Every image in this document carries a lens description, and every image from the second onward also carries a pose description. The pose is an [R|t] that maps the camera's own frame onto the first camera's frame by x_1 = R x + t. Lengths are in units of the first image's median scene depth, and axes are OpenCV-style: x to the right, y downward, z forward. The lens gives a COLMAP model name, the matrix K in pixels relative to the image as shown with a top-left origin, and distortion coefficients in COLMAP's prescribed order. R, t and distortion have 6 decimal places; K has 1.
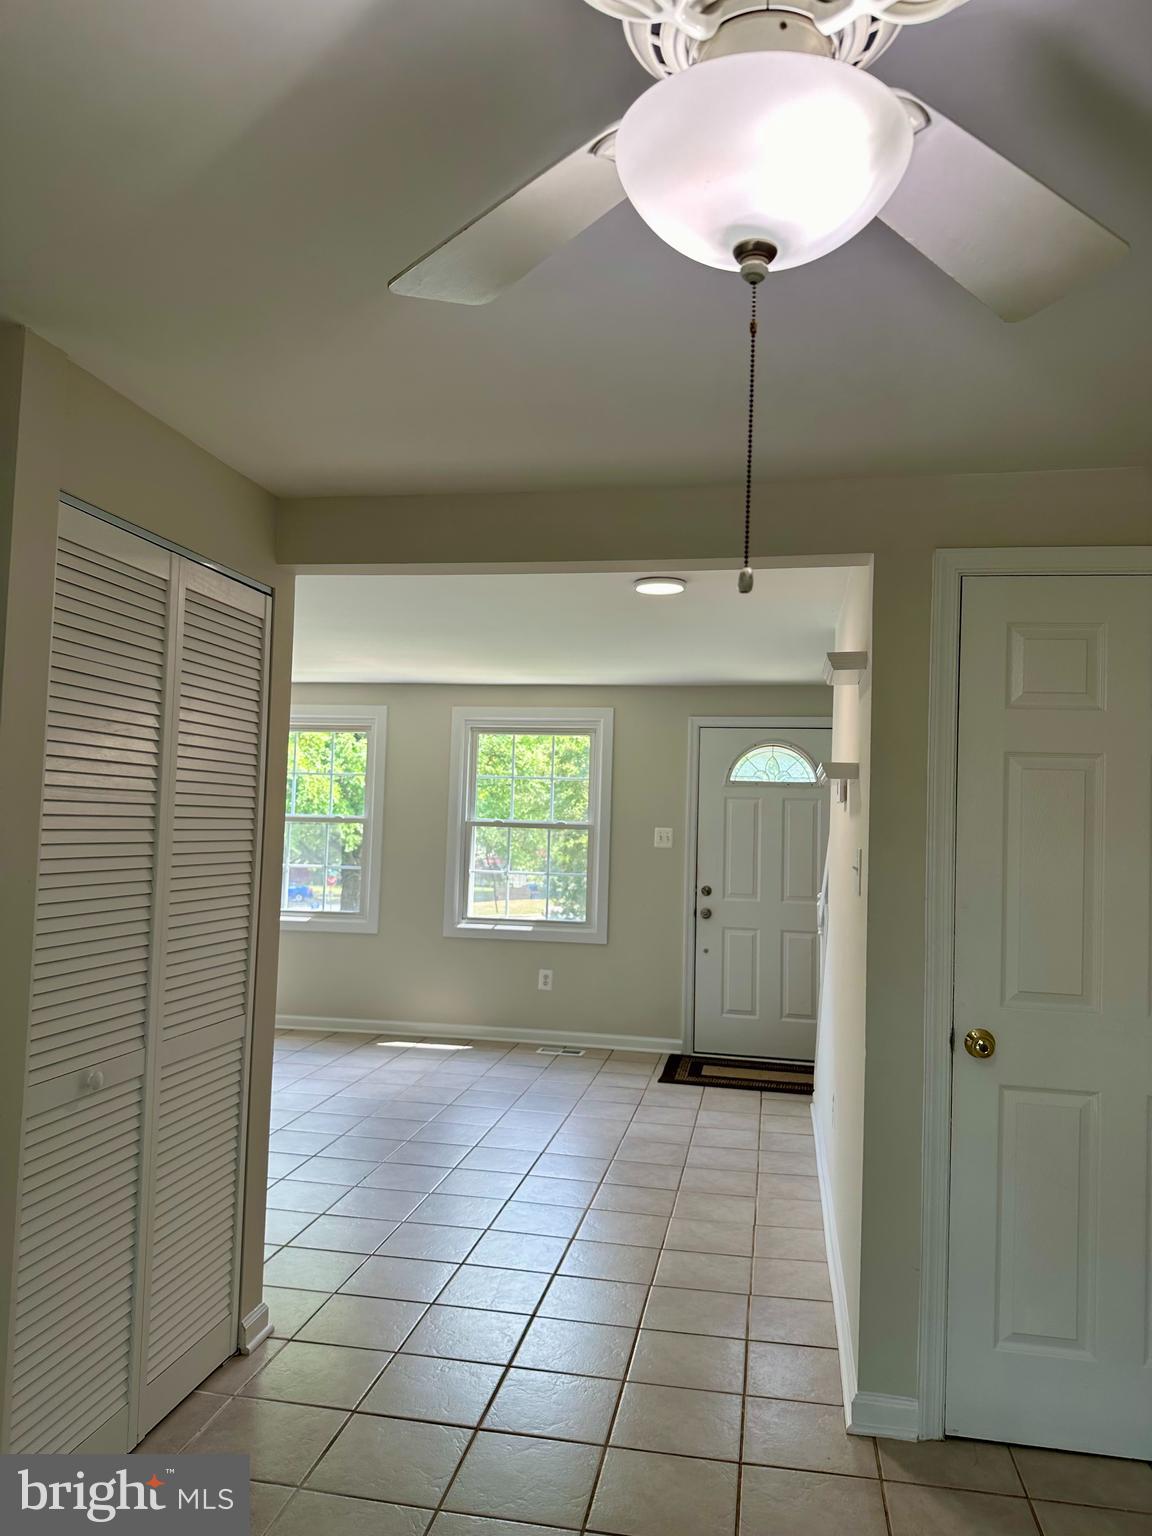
lens RADIAL K [[1060.0, 0, 579.2], [0, 1060.0, 750.6], [0, 0, 1]] dist [0.133944, -0.145808]
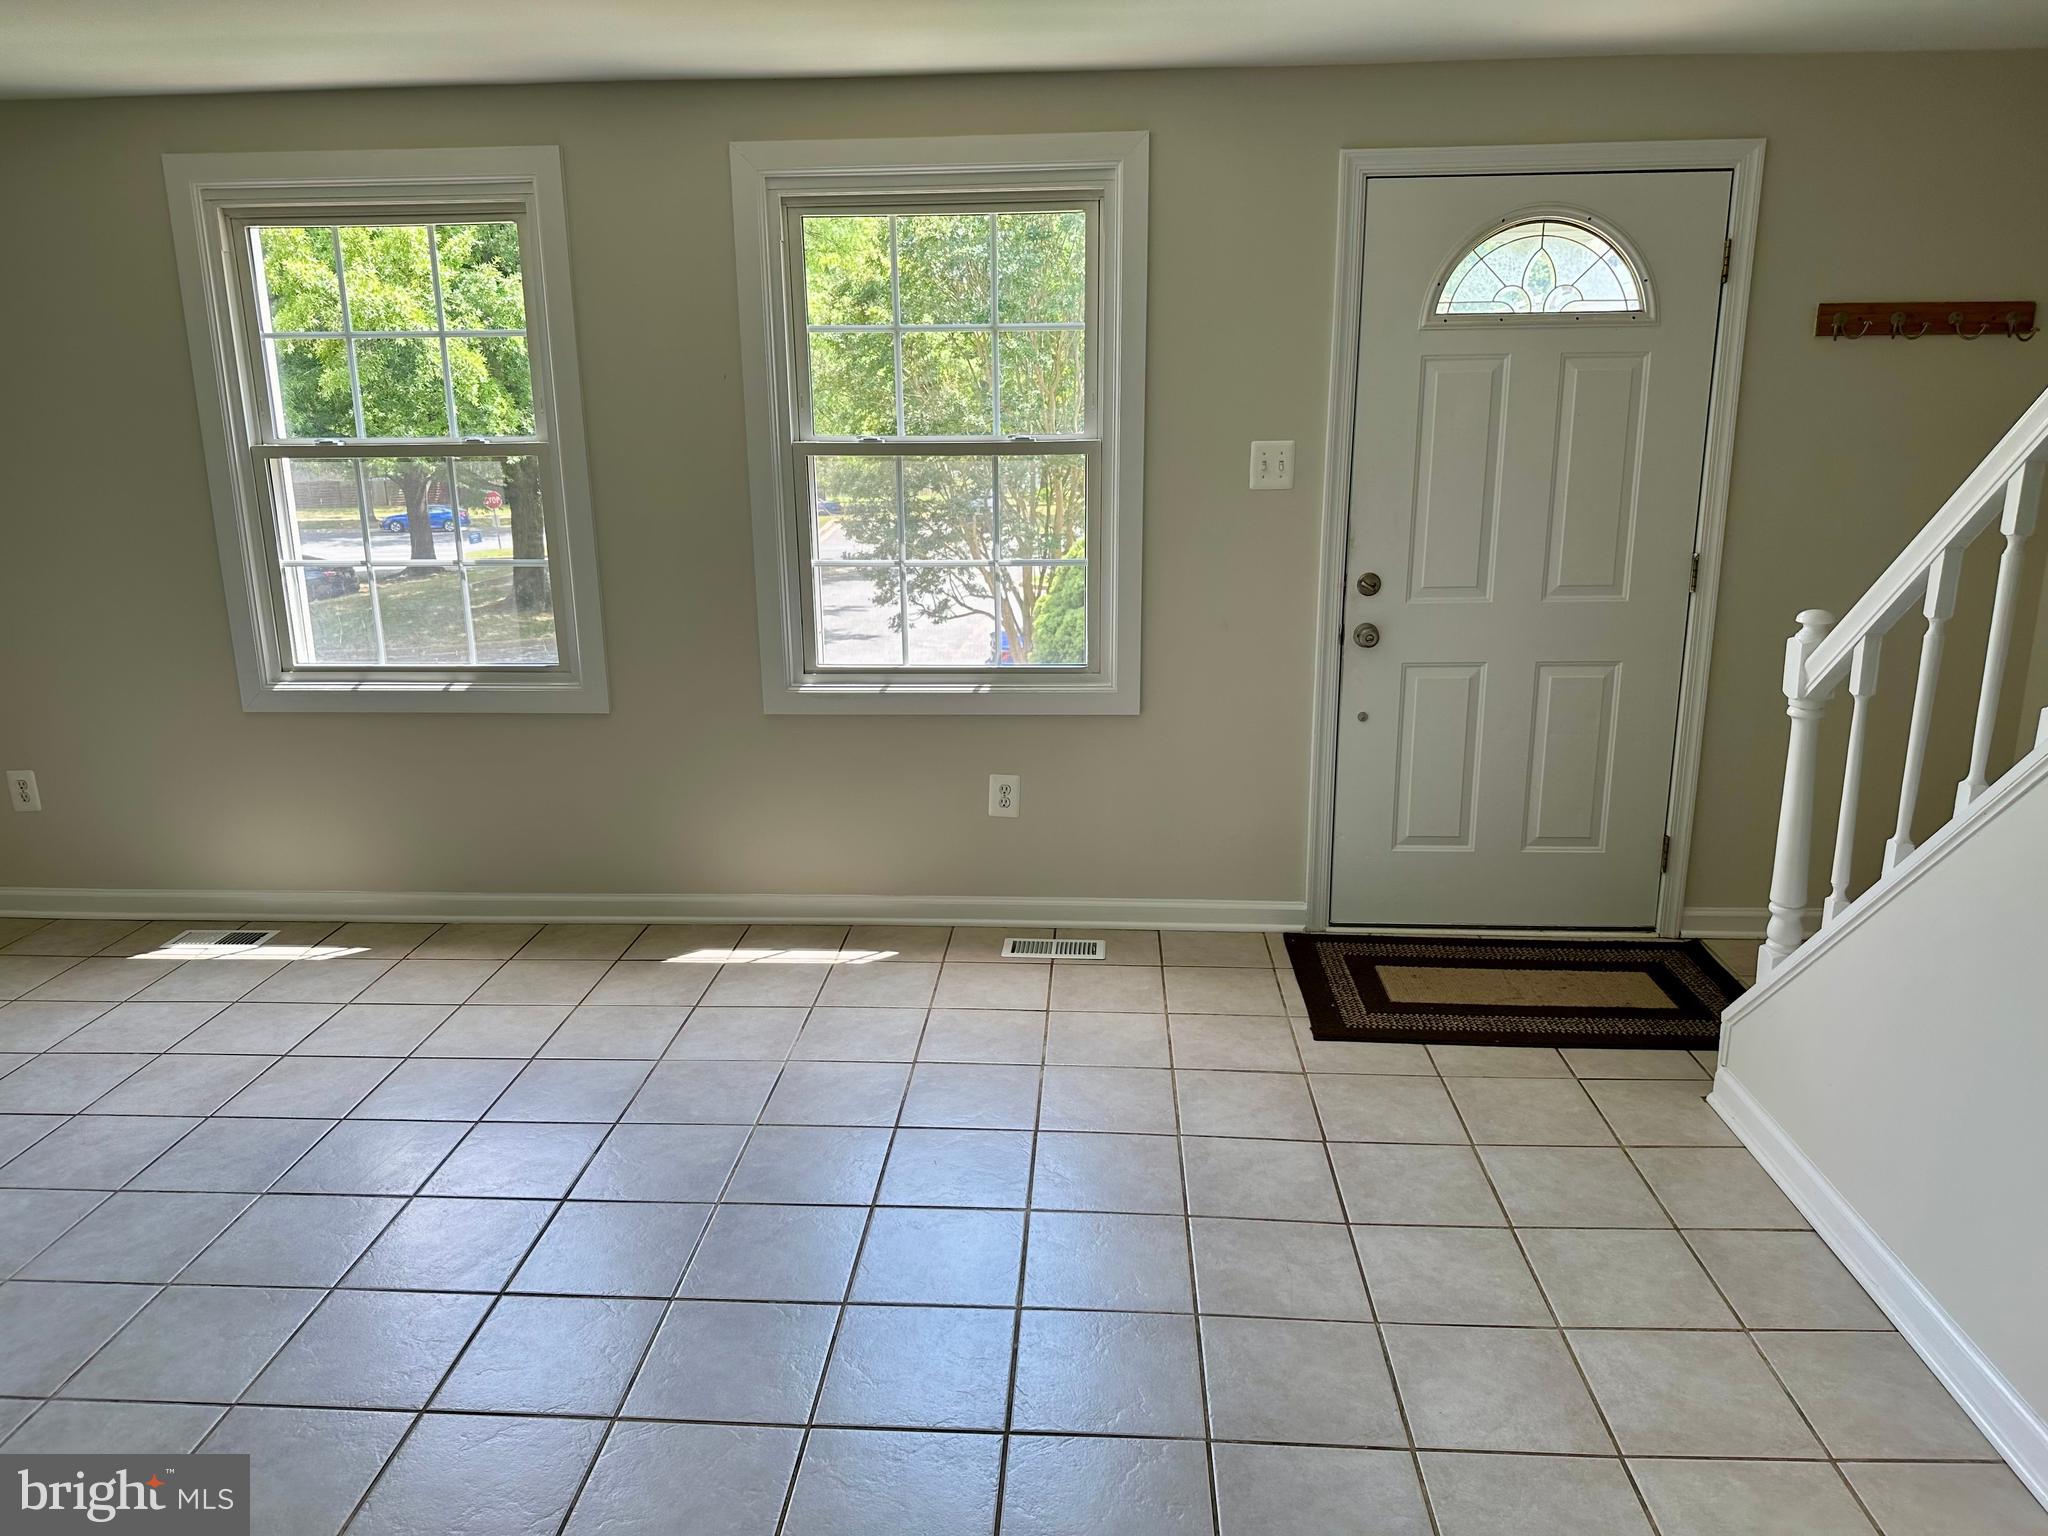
lens RADIAL K [[1426.1, 0, 996.0], [0, 1426.1, 784.3], [0, 0, 1]] dist [0.039014, -0.085051]
pose [[0.993598, -0.068157, 0.090102, -0.089356], [0.034509, 0.942506, 0.332402, 0.009107], [-0.107577, -0.327164, 0.938824, 0.434539]]
